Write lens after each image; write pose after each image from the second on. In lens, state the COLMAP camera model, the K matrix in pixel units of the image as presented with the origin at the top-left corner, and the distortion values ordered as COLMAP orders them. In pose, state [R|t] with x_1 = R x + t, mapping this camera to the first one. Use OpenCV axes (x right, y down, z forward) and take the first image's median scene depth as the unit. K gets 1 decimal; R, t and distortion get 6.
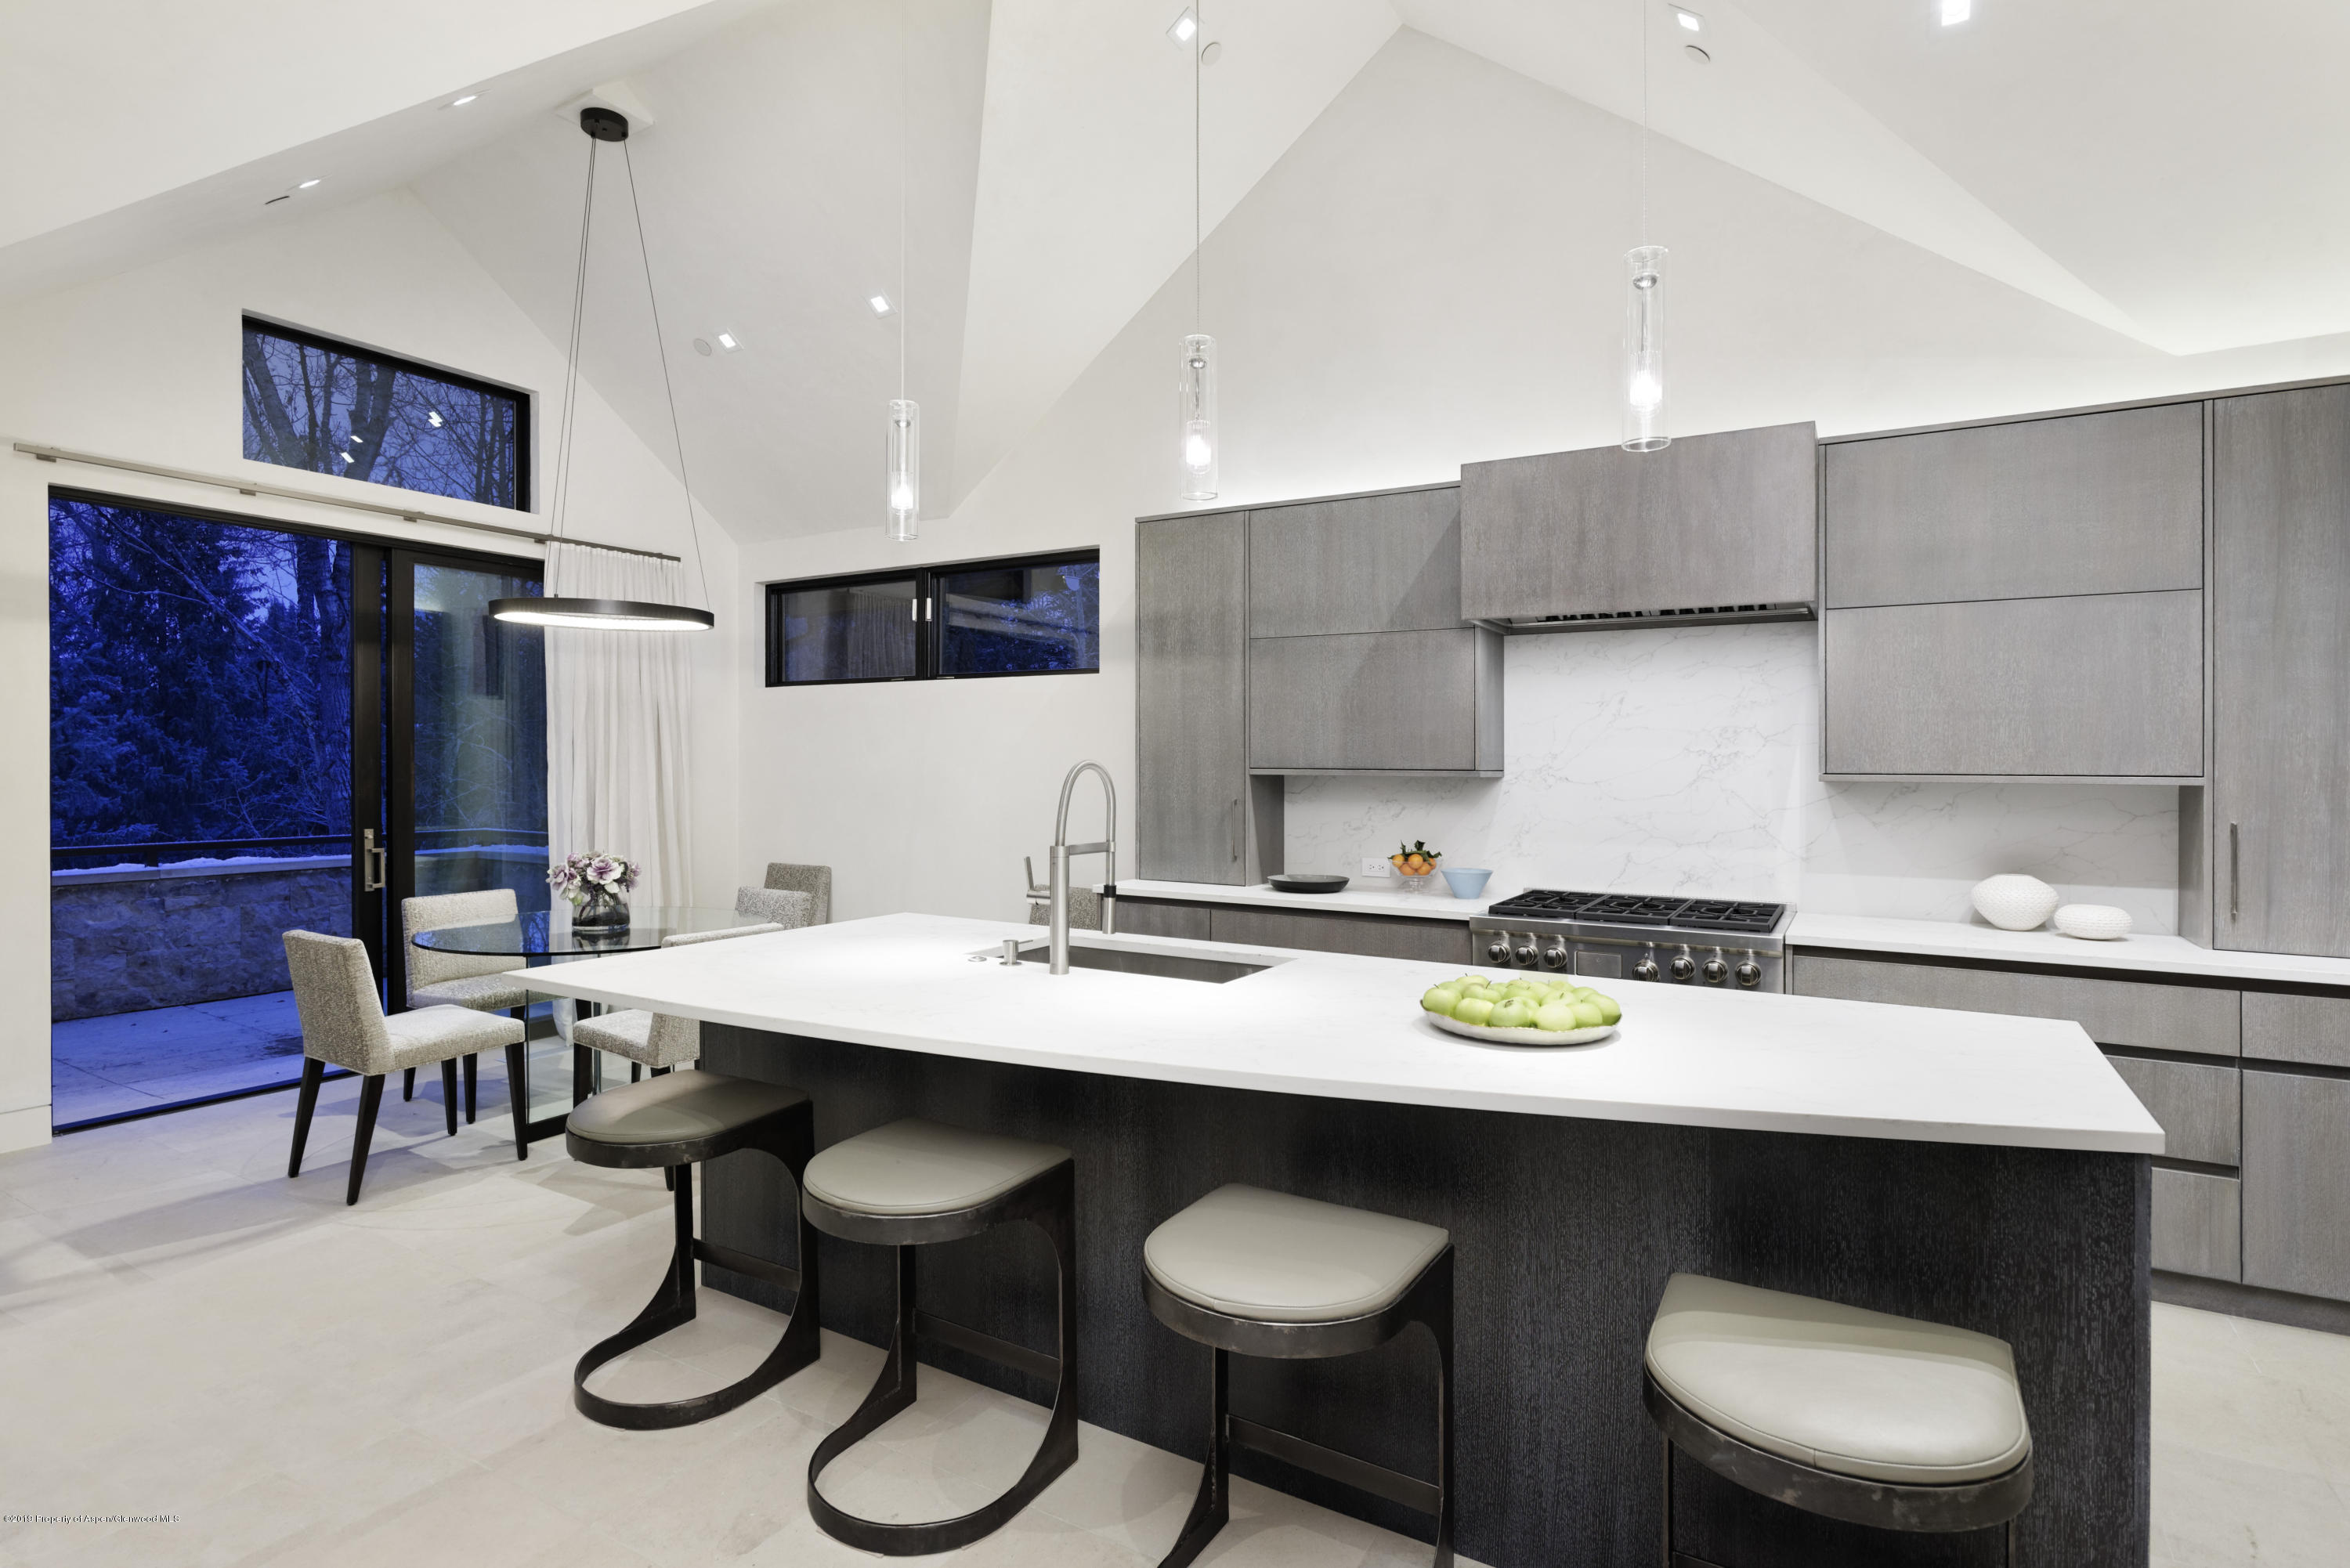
lens RADIAL K [[1170.0, 0, 1155.7], [0, 1170.0, 770.6], [0, 0, 1]] dist [-0.000849, 0.001292]
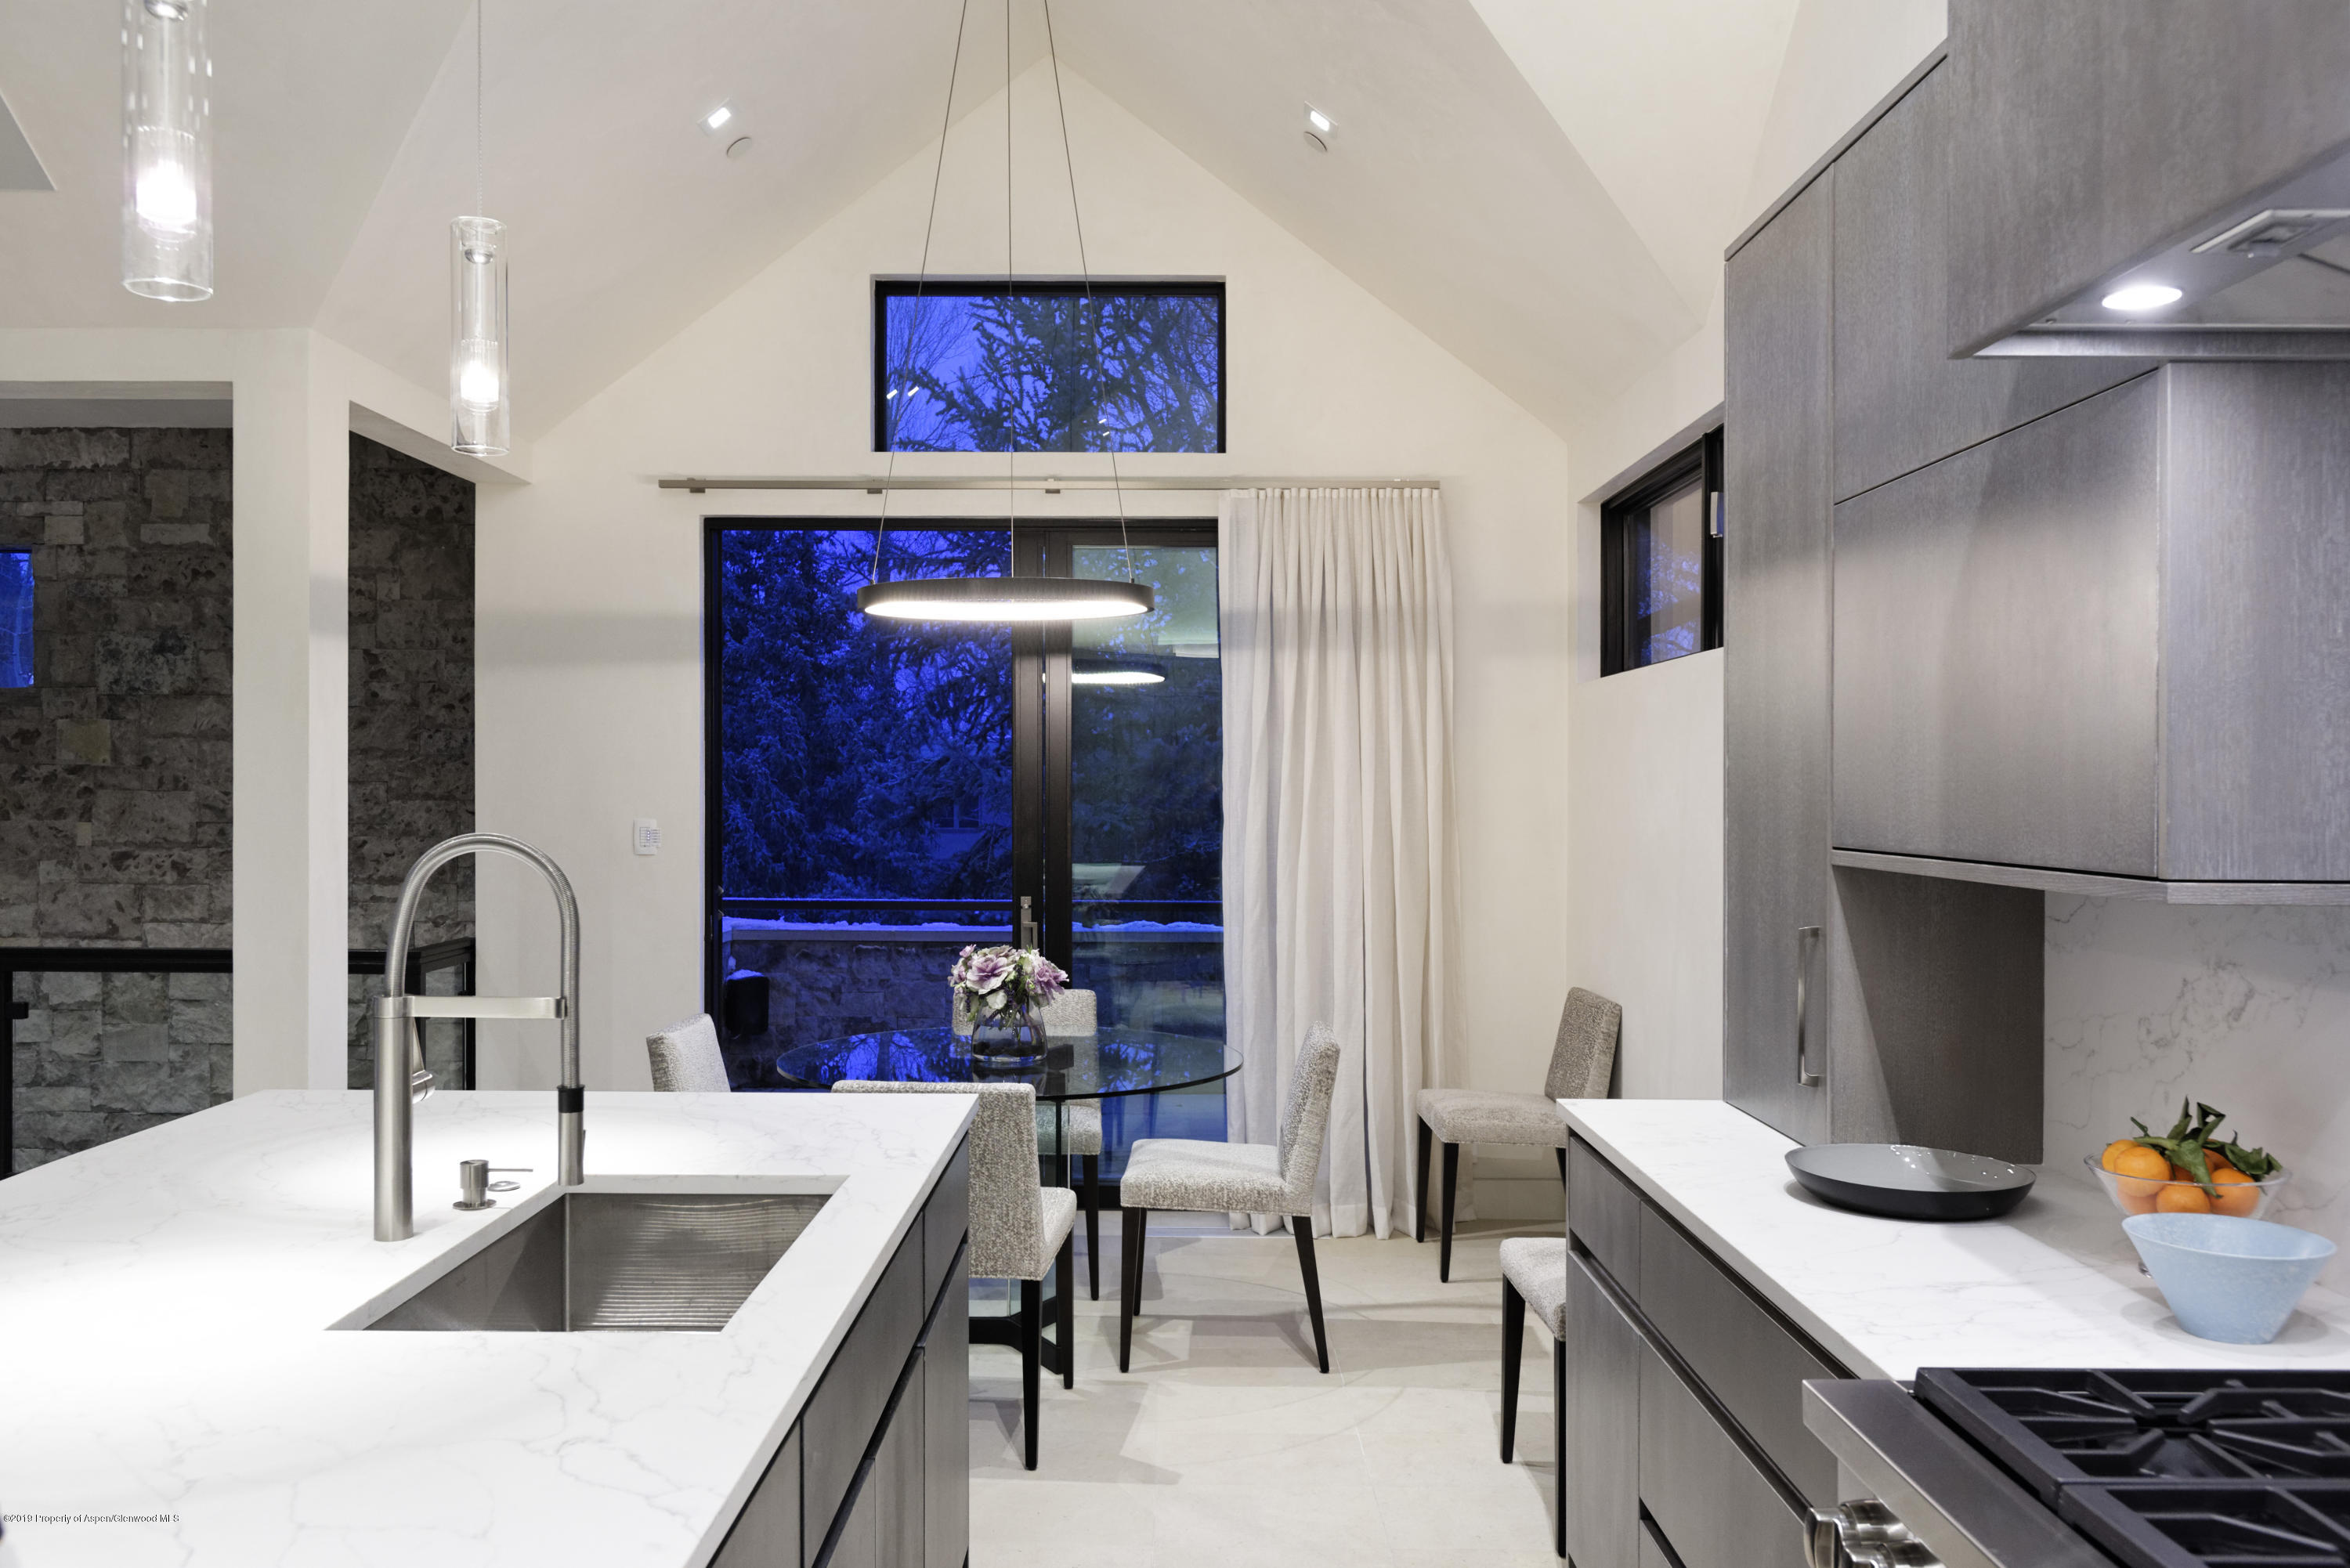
lens RADIAL K [[1817.3, 0, 1175.0], [0, 1817.3, 784.0], [0, 0, 1]] dist [0.006259, 0.003856]
pose [[0.542099, -0.006189, -0.840292, 0.404910], [-0.003267, 0.999950, -0.009472, -0.014839], [0.840308, 0.007880, 0.542051, 0.444043]]
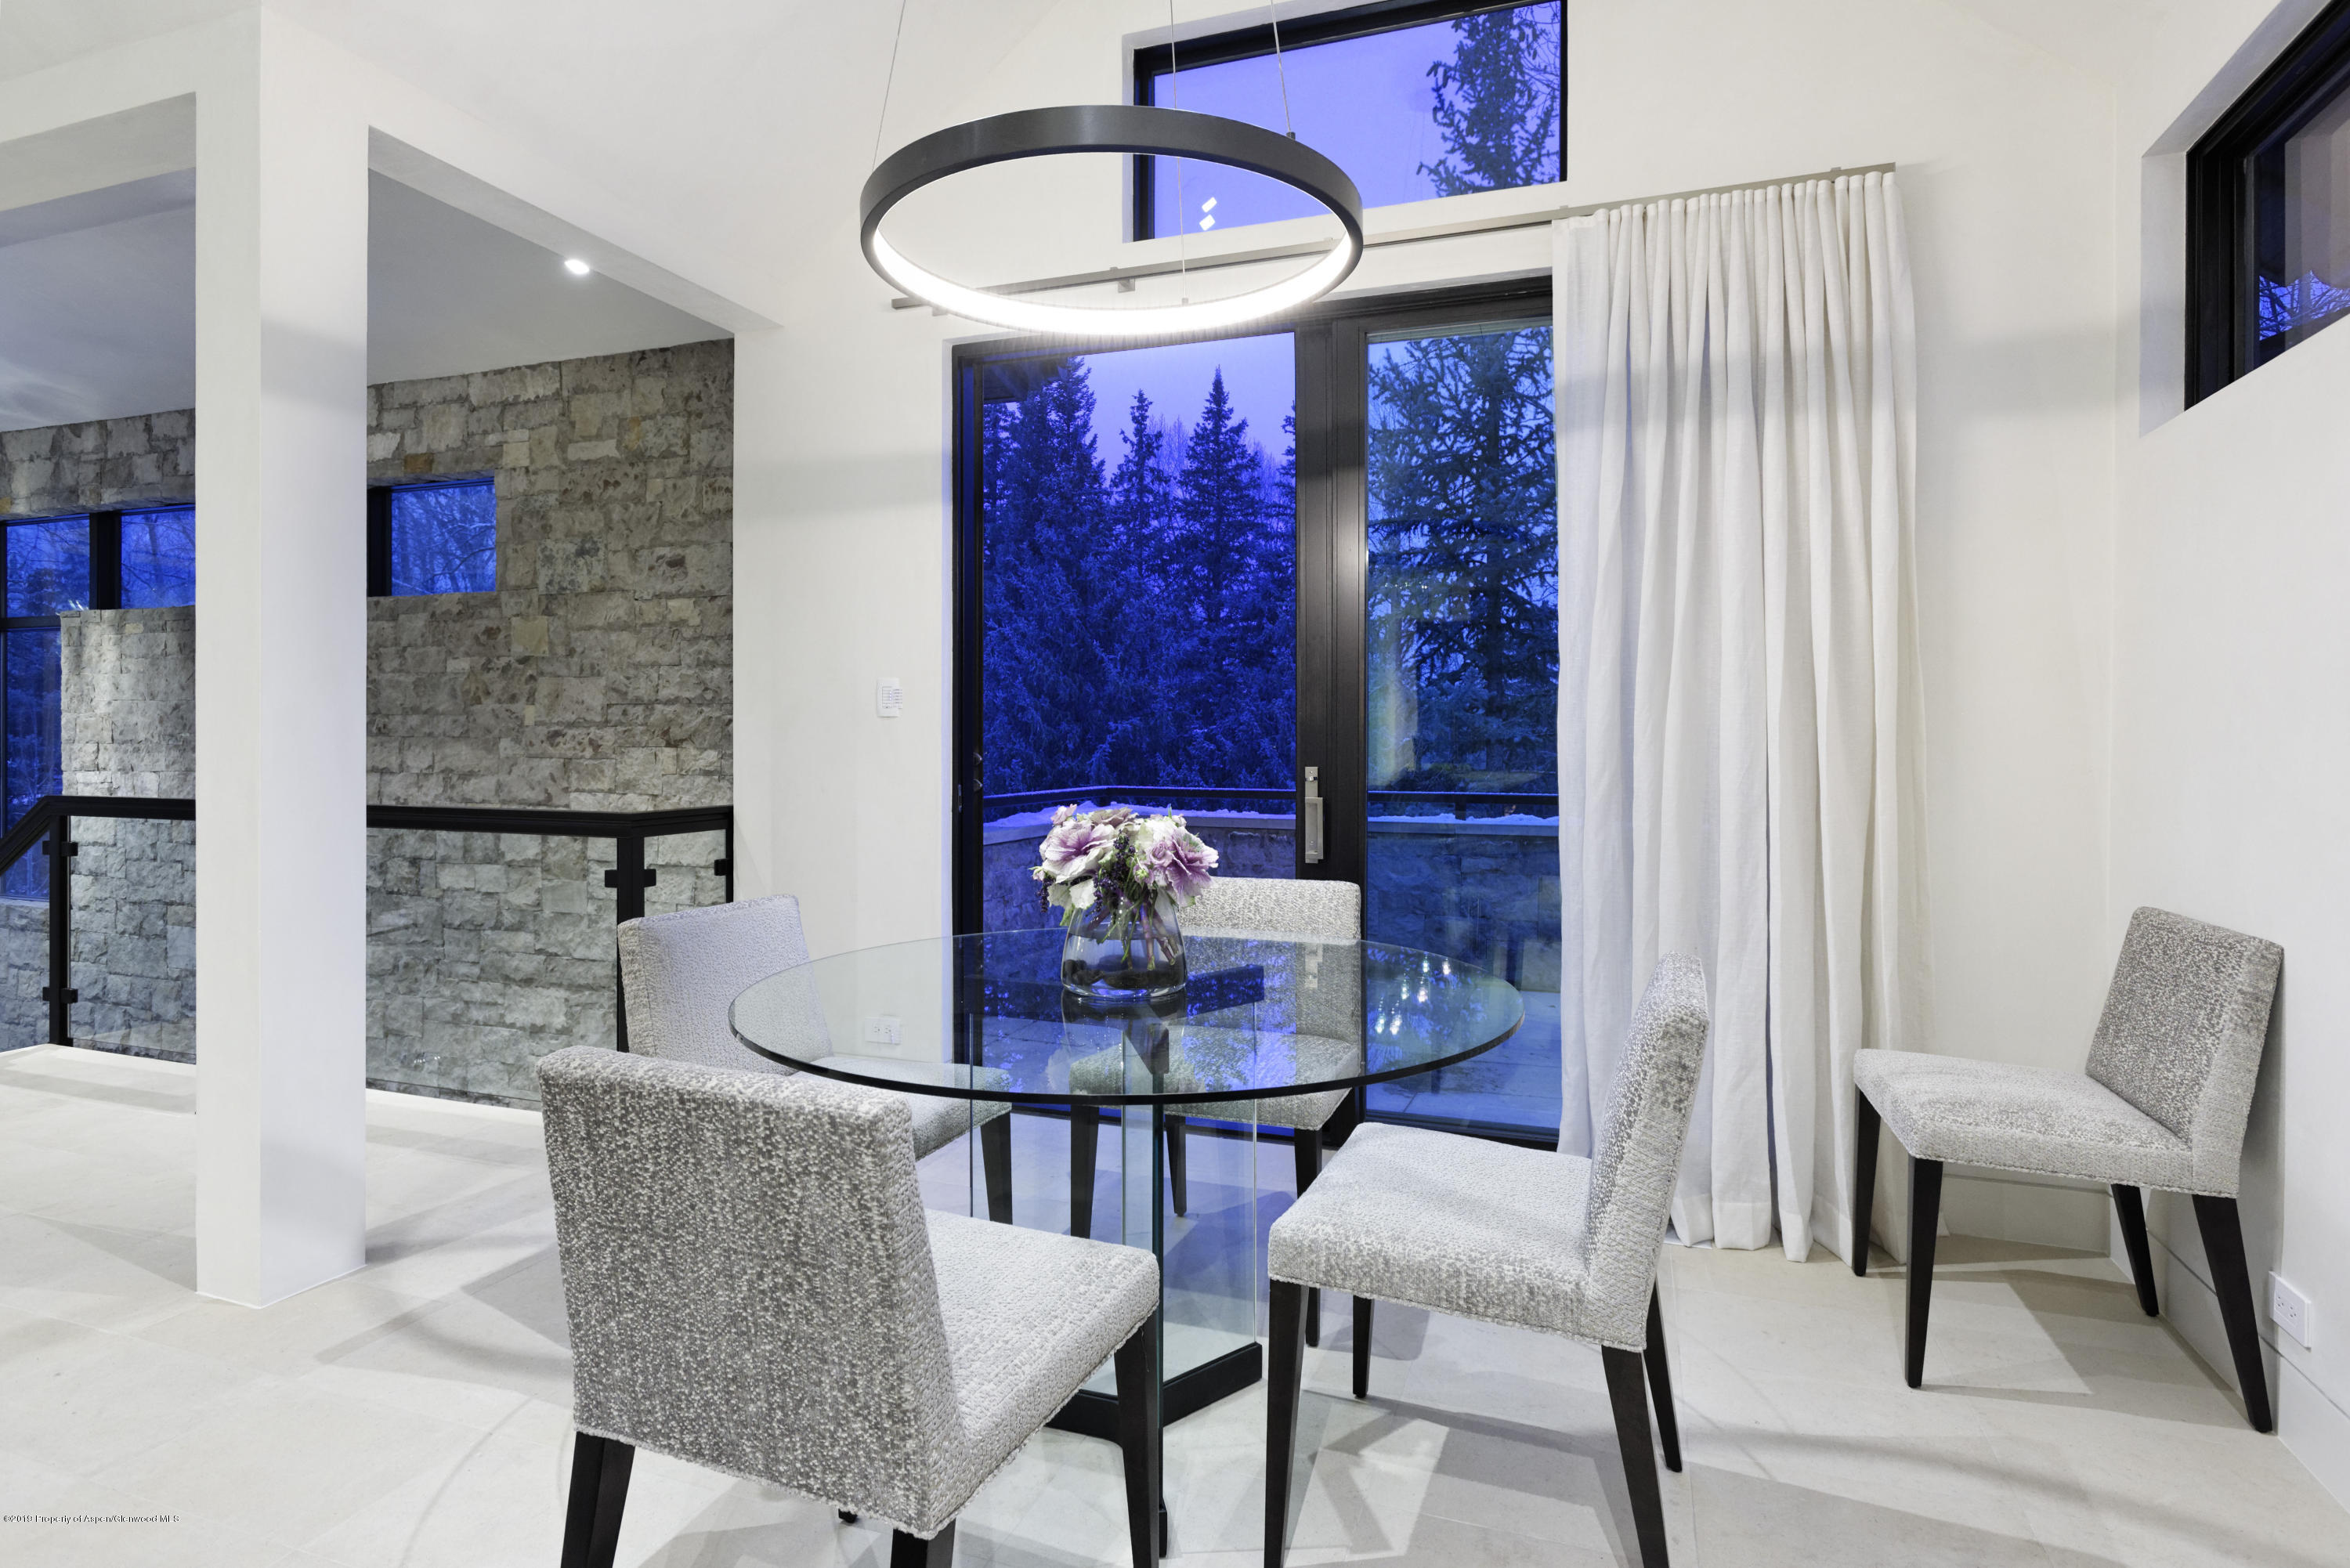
lens RADIAL K [[1170.0, 0, 1155.7], [0, 1170.0, 770.6], [0, 0, 1]] dist [-0.000849, 0.001292]
pose [[0.190723, 0.014418, -0.981538, -0.046675], [0.000439, 0.999891, 0.014773, 0.041169], [0.981644, -0.003249, 0.190696, 0.808619]]
